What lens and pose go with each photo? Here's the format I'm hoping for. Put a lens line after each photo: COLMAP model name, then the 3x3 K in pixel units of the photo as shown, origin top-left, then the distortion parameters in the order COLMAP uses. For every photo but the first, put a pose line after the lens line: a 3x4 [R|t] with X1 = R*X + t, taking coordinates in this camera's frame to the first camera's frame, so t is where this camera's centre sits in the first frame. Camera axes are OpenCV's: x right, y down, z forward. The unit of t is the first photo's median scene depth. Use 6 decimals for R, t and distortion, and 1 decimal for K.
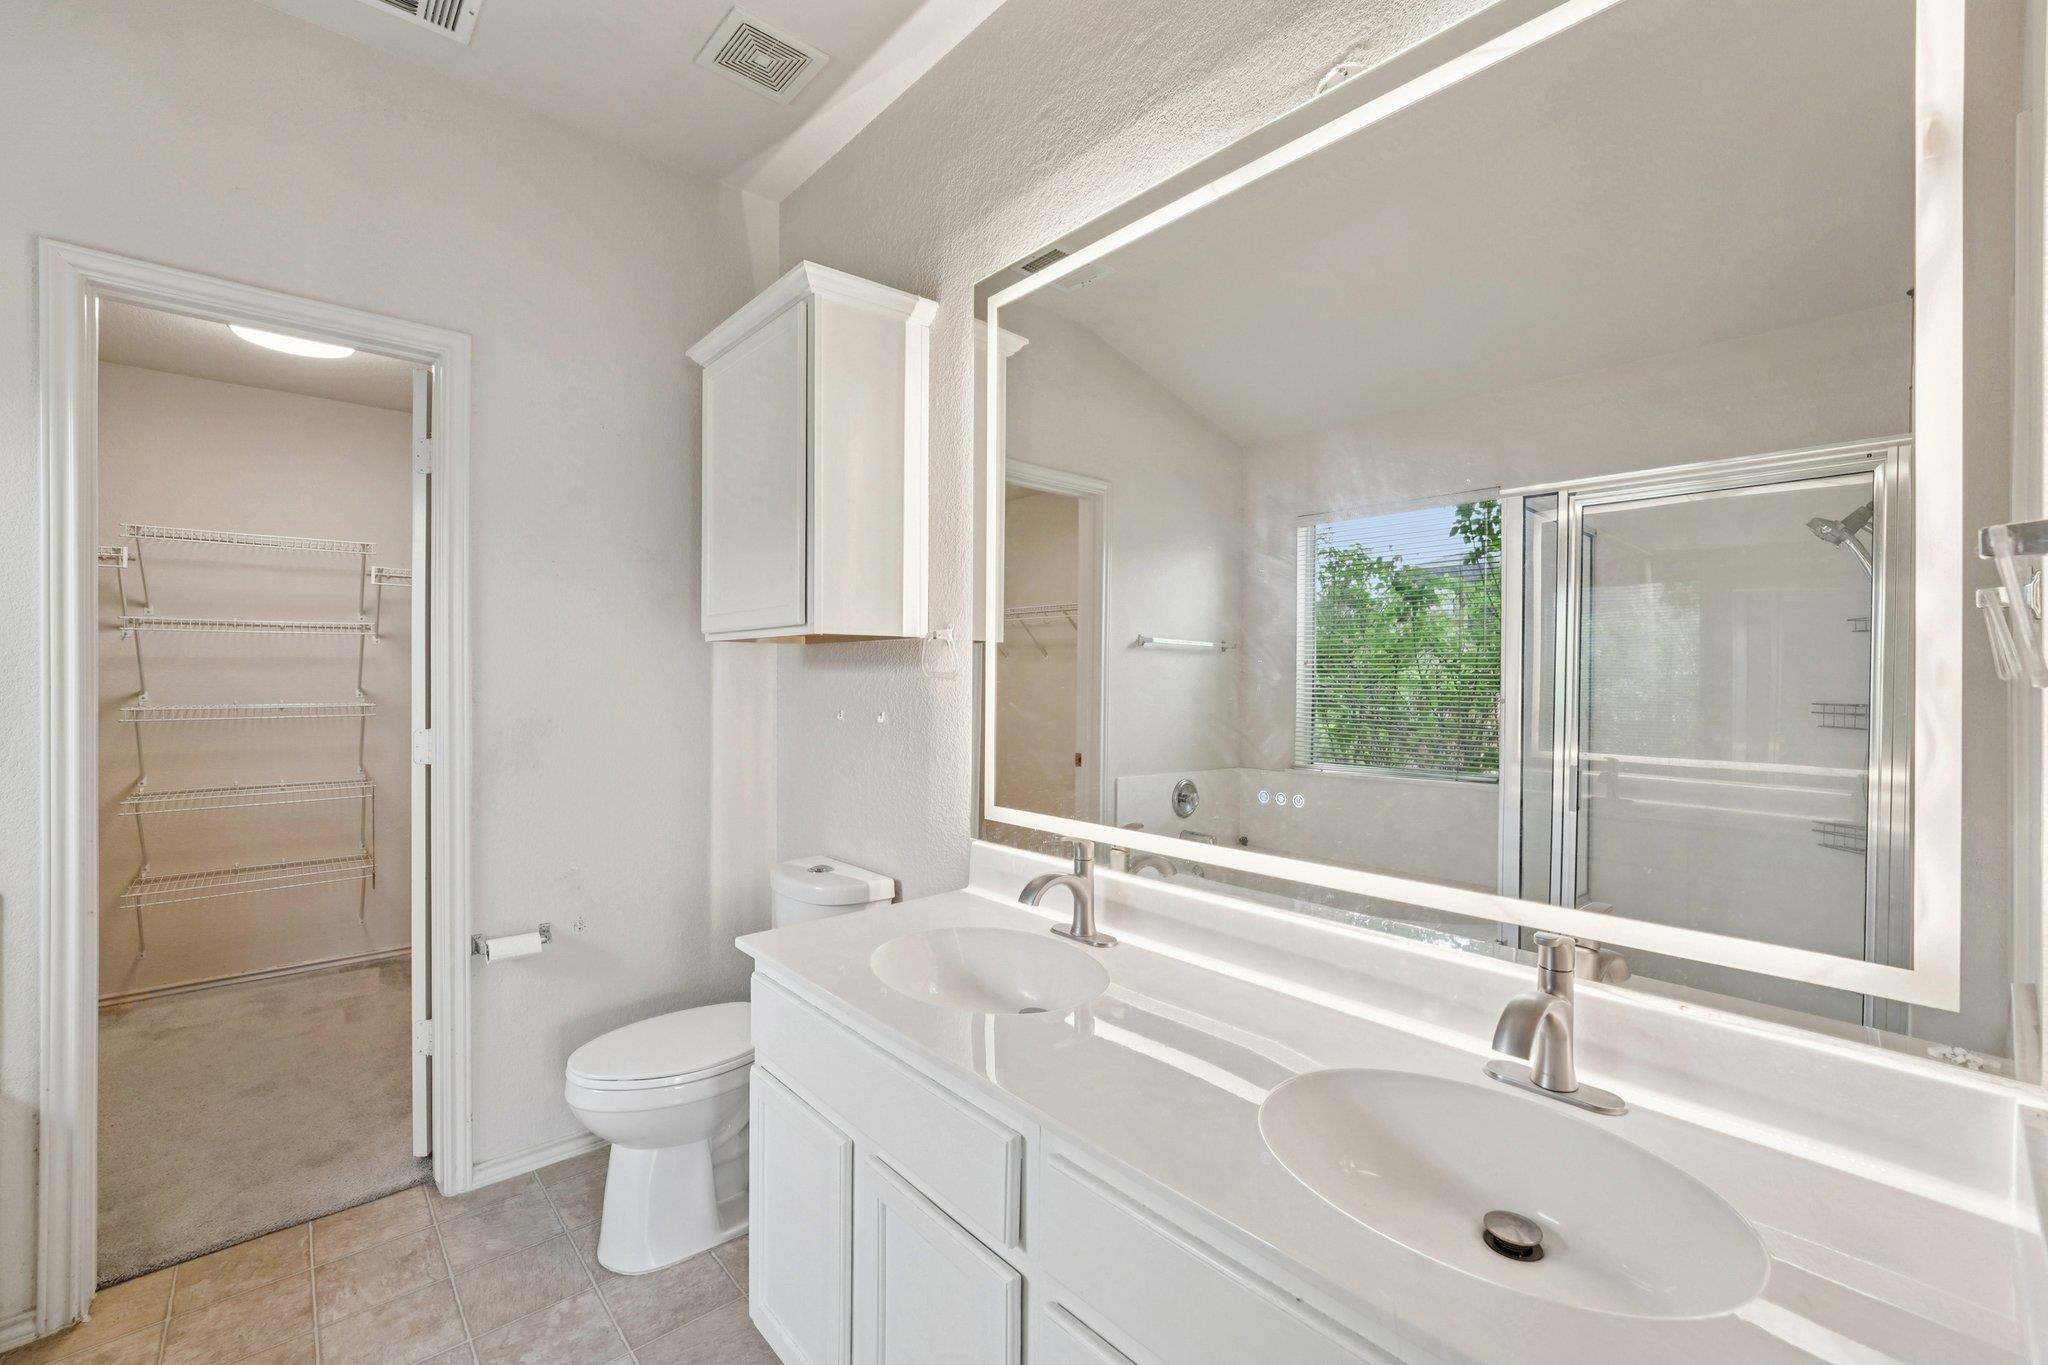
lens RADIAL K [[850.1, 0, 1025.0], [0, 850.1, 674.1], [0, 0, 1]] dist [-0.010674, -0.000031]
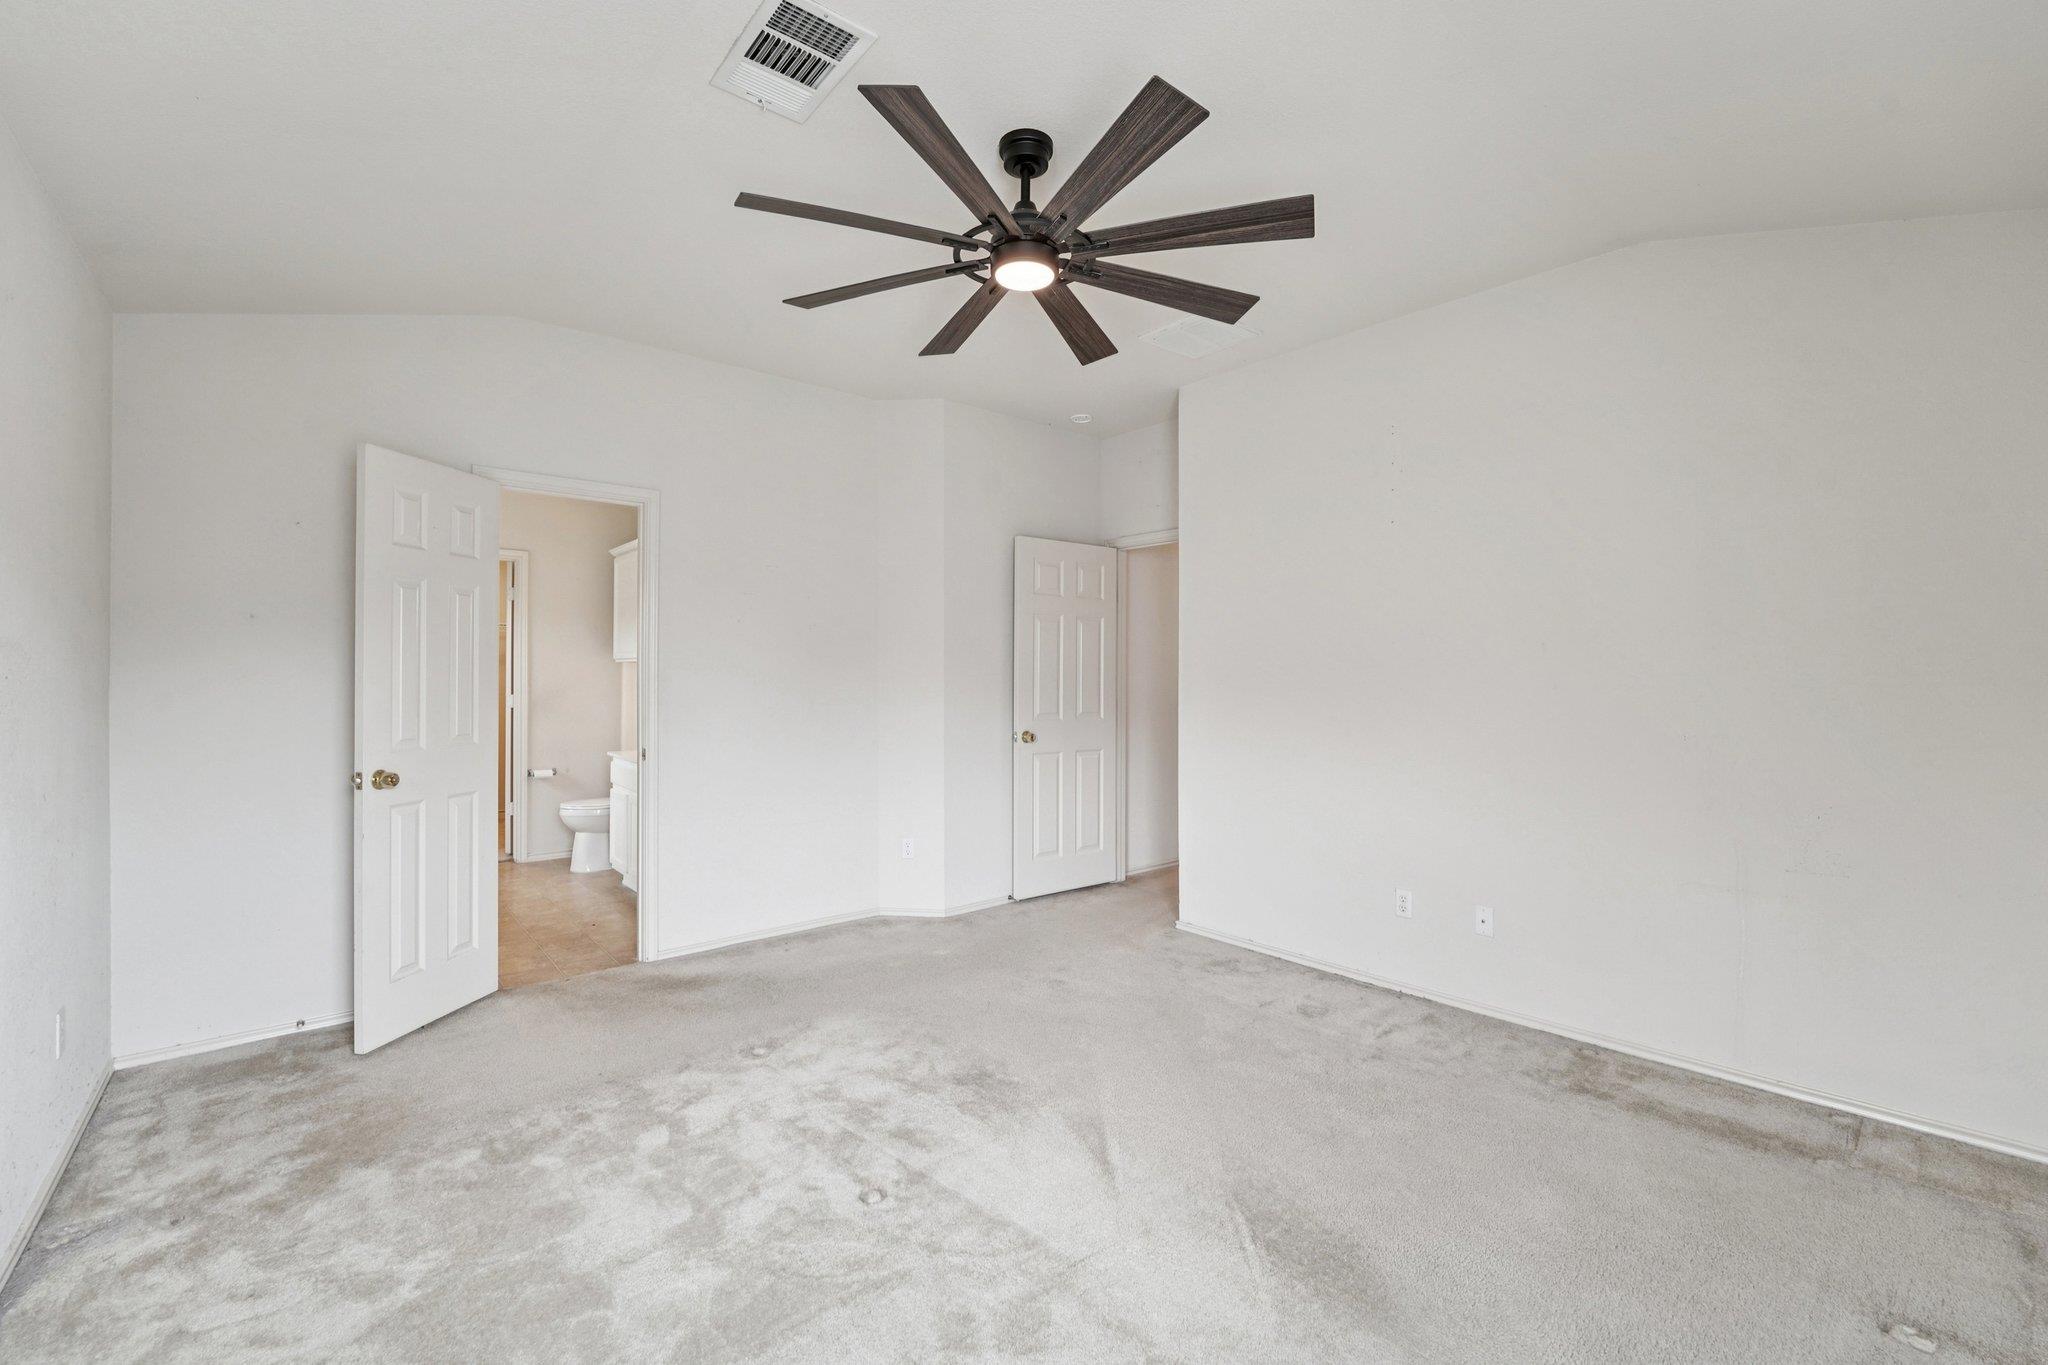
lens RADIAL K [[850.1, 0, 1028.3], [0, 850.1, 681.1], [0, 0, 1]] dist [-0.010674, -0.000031]
pose [[0.999853, 0.001051, -0.017086, 1.028215], [-0.001091, 0.999997, -0.002324, 0.024515], [0.017083, 0.002342, 0.999851, -1.740297]]
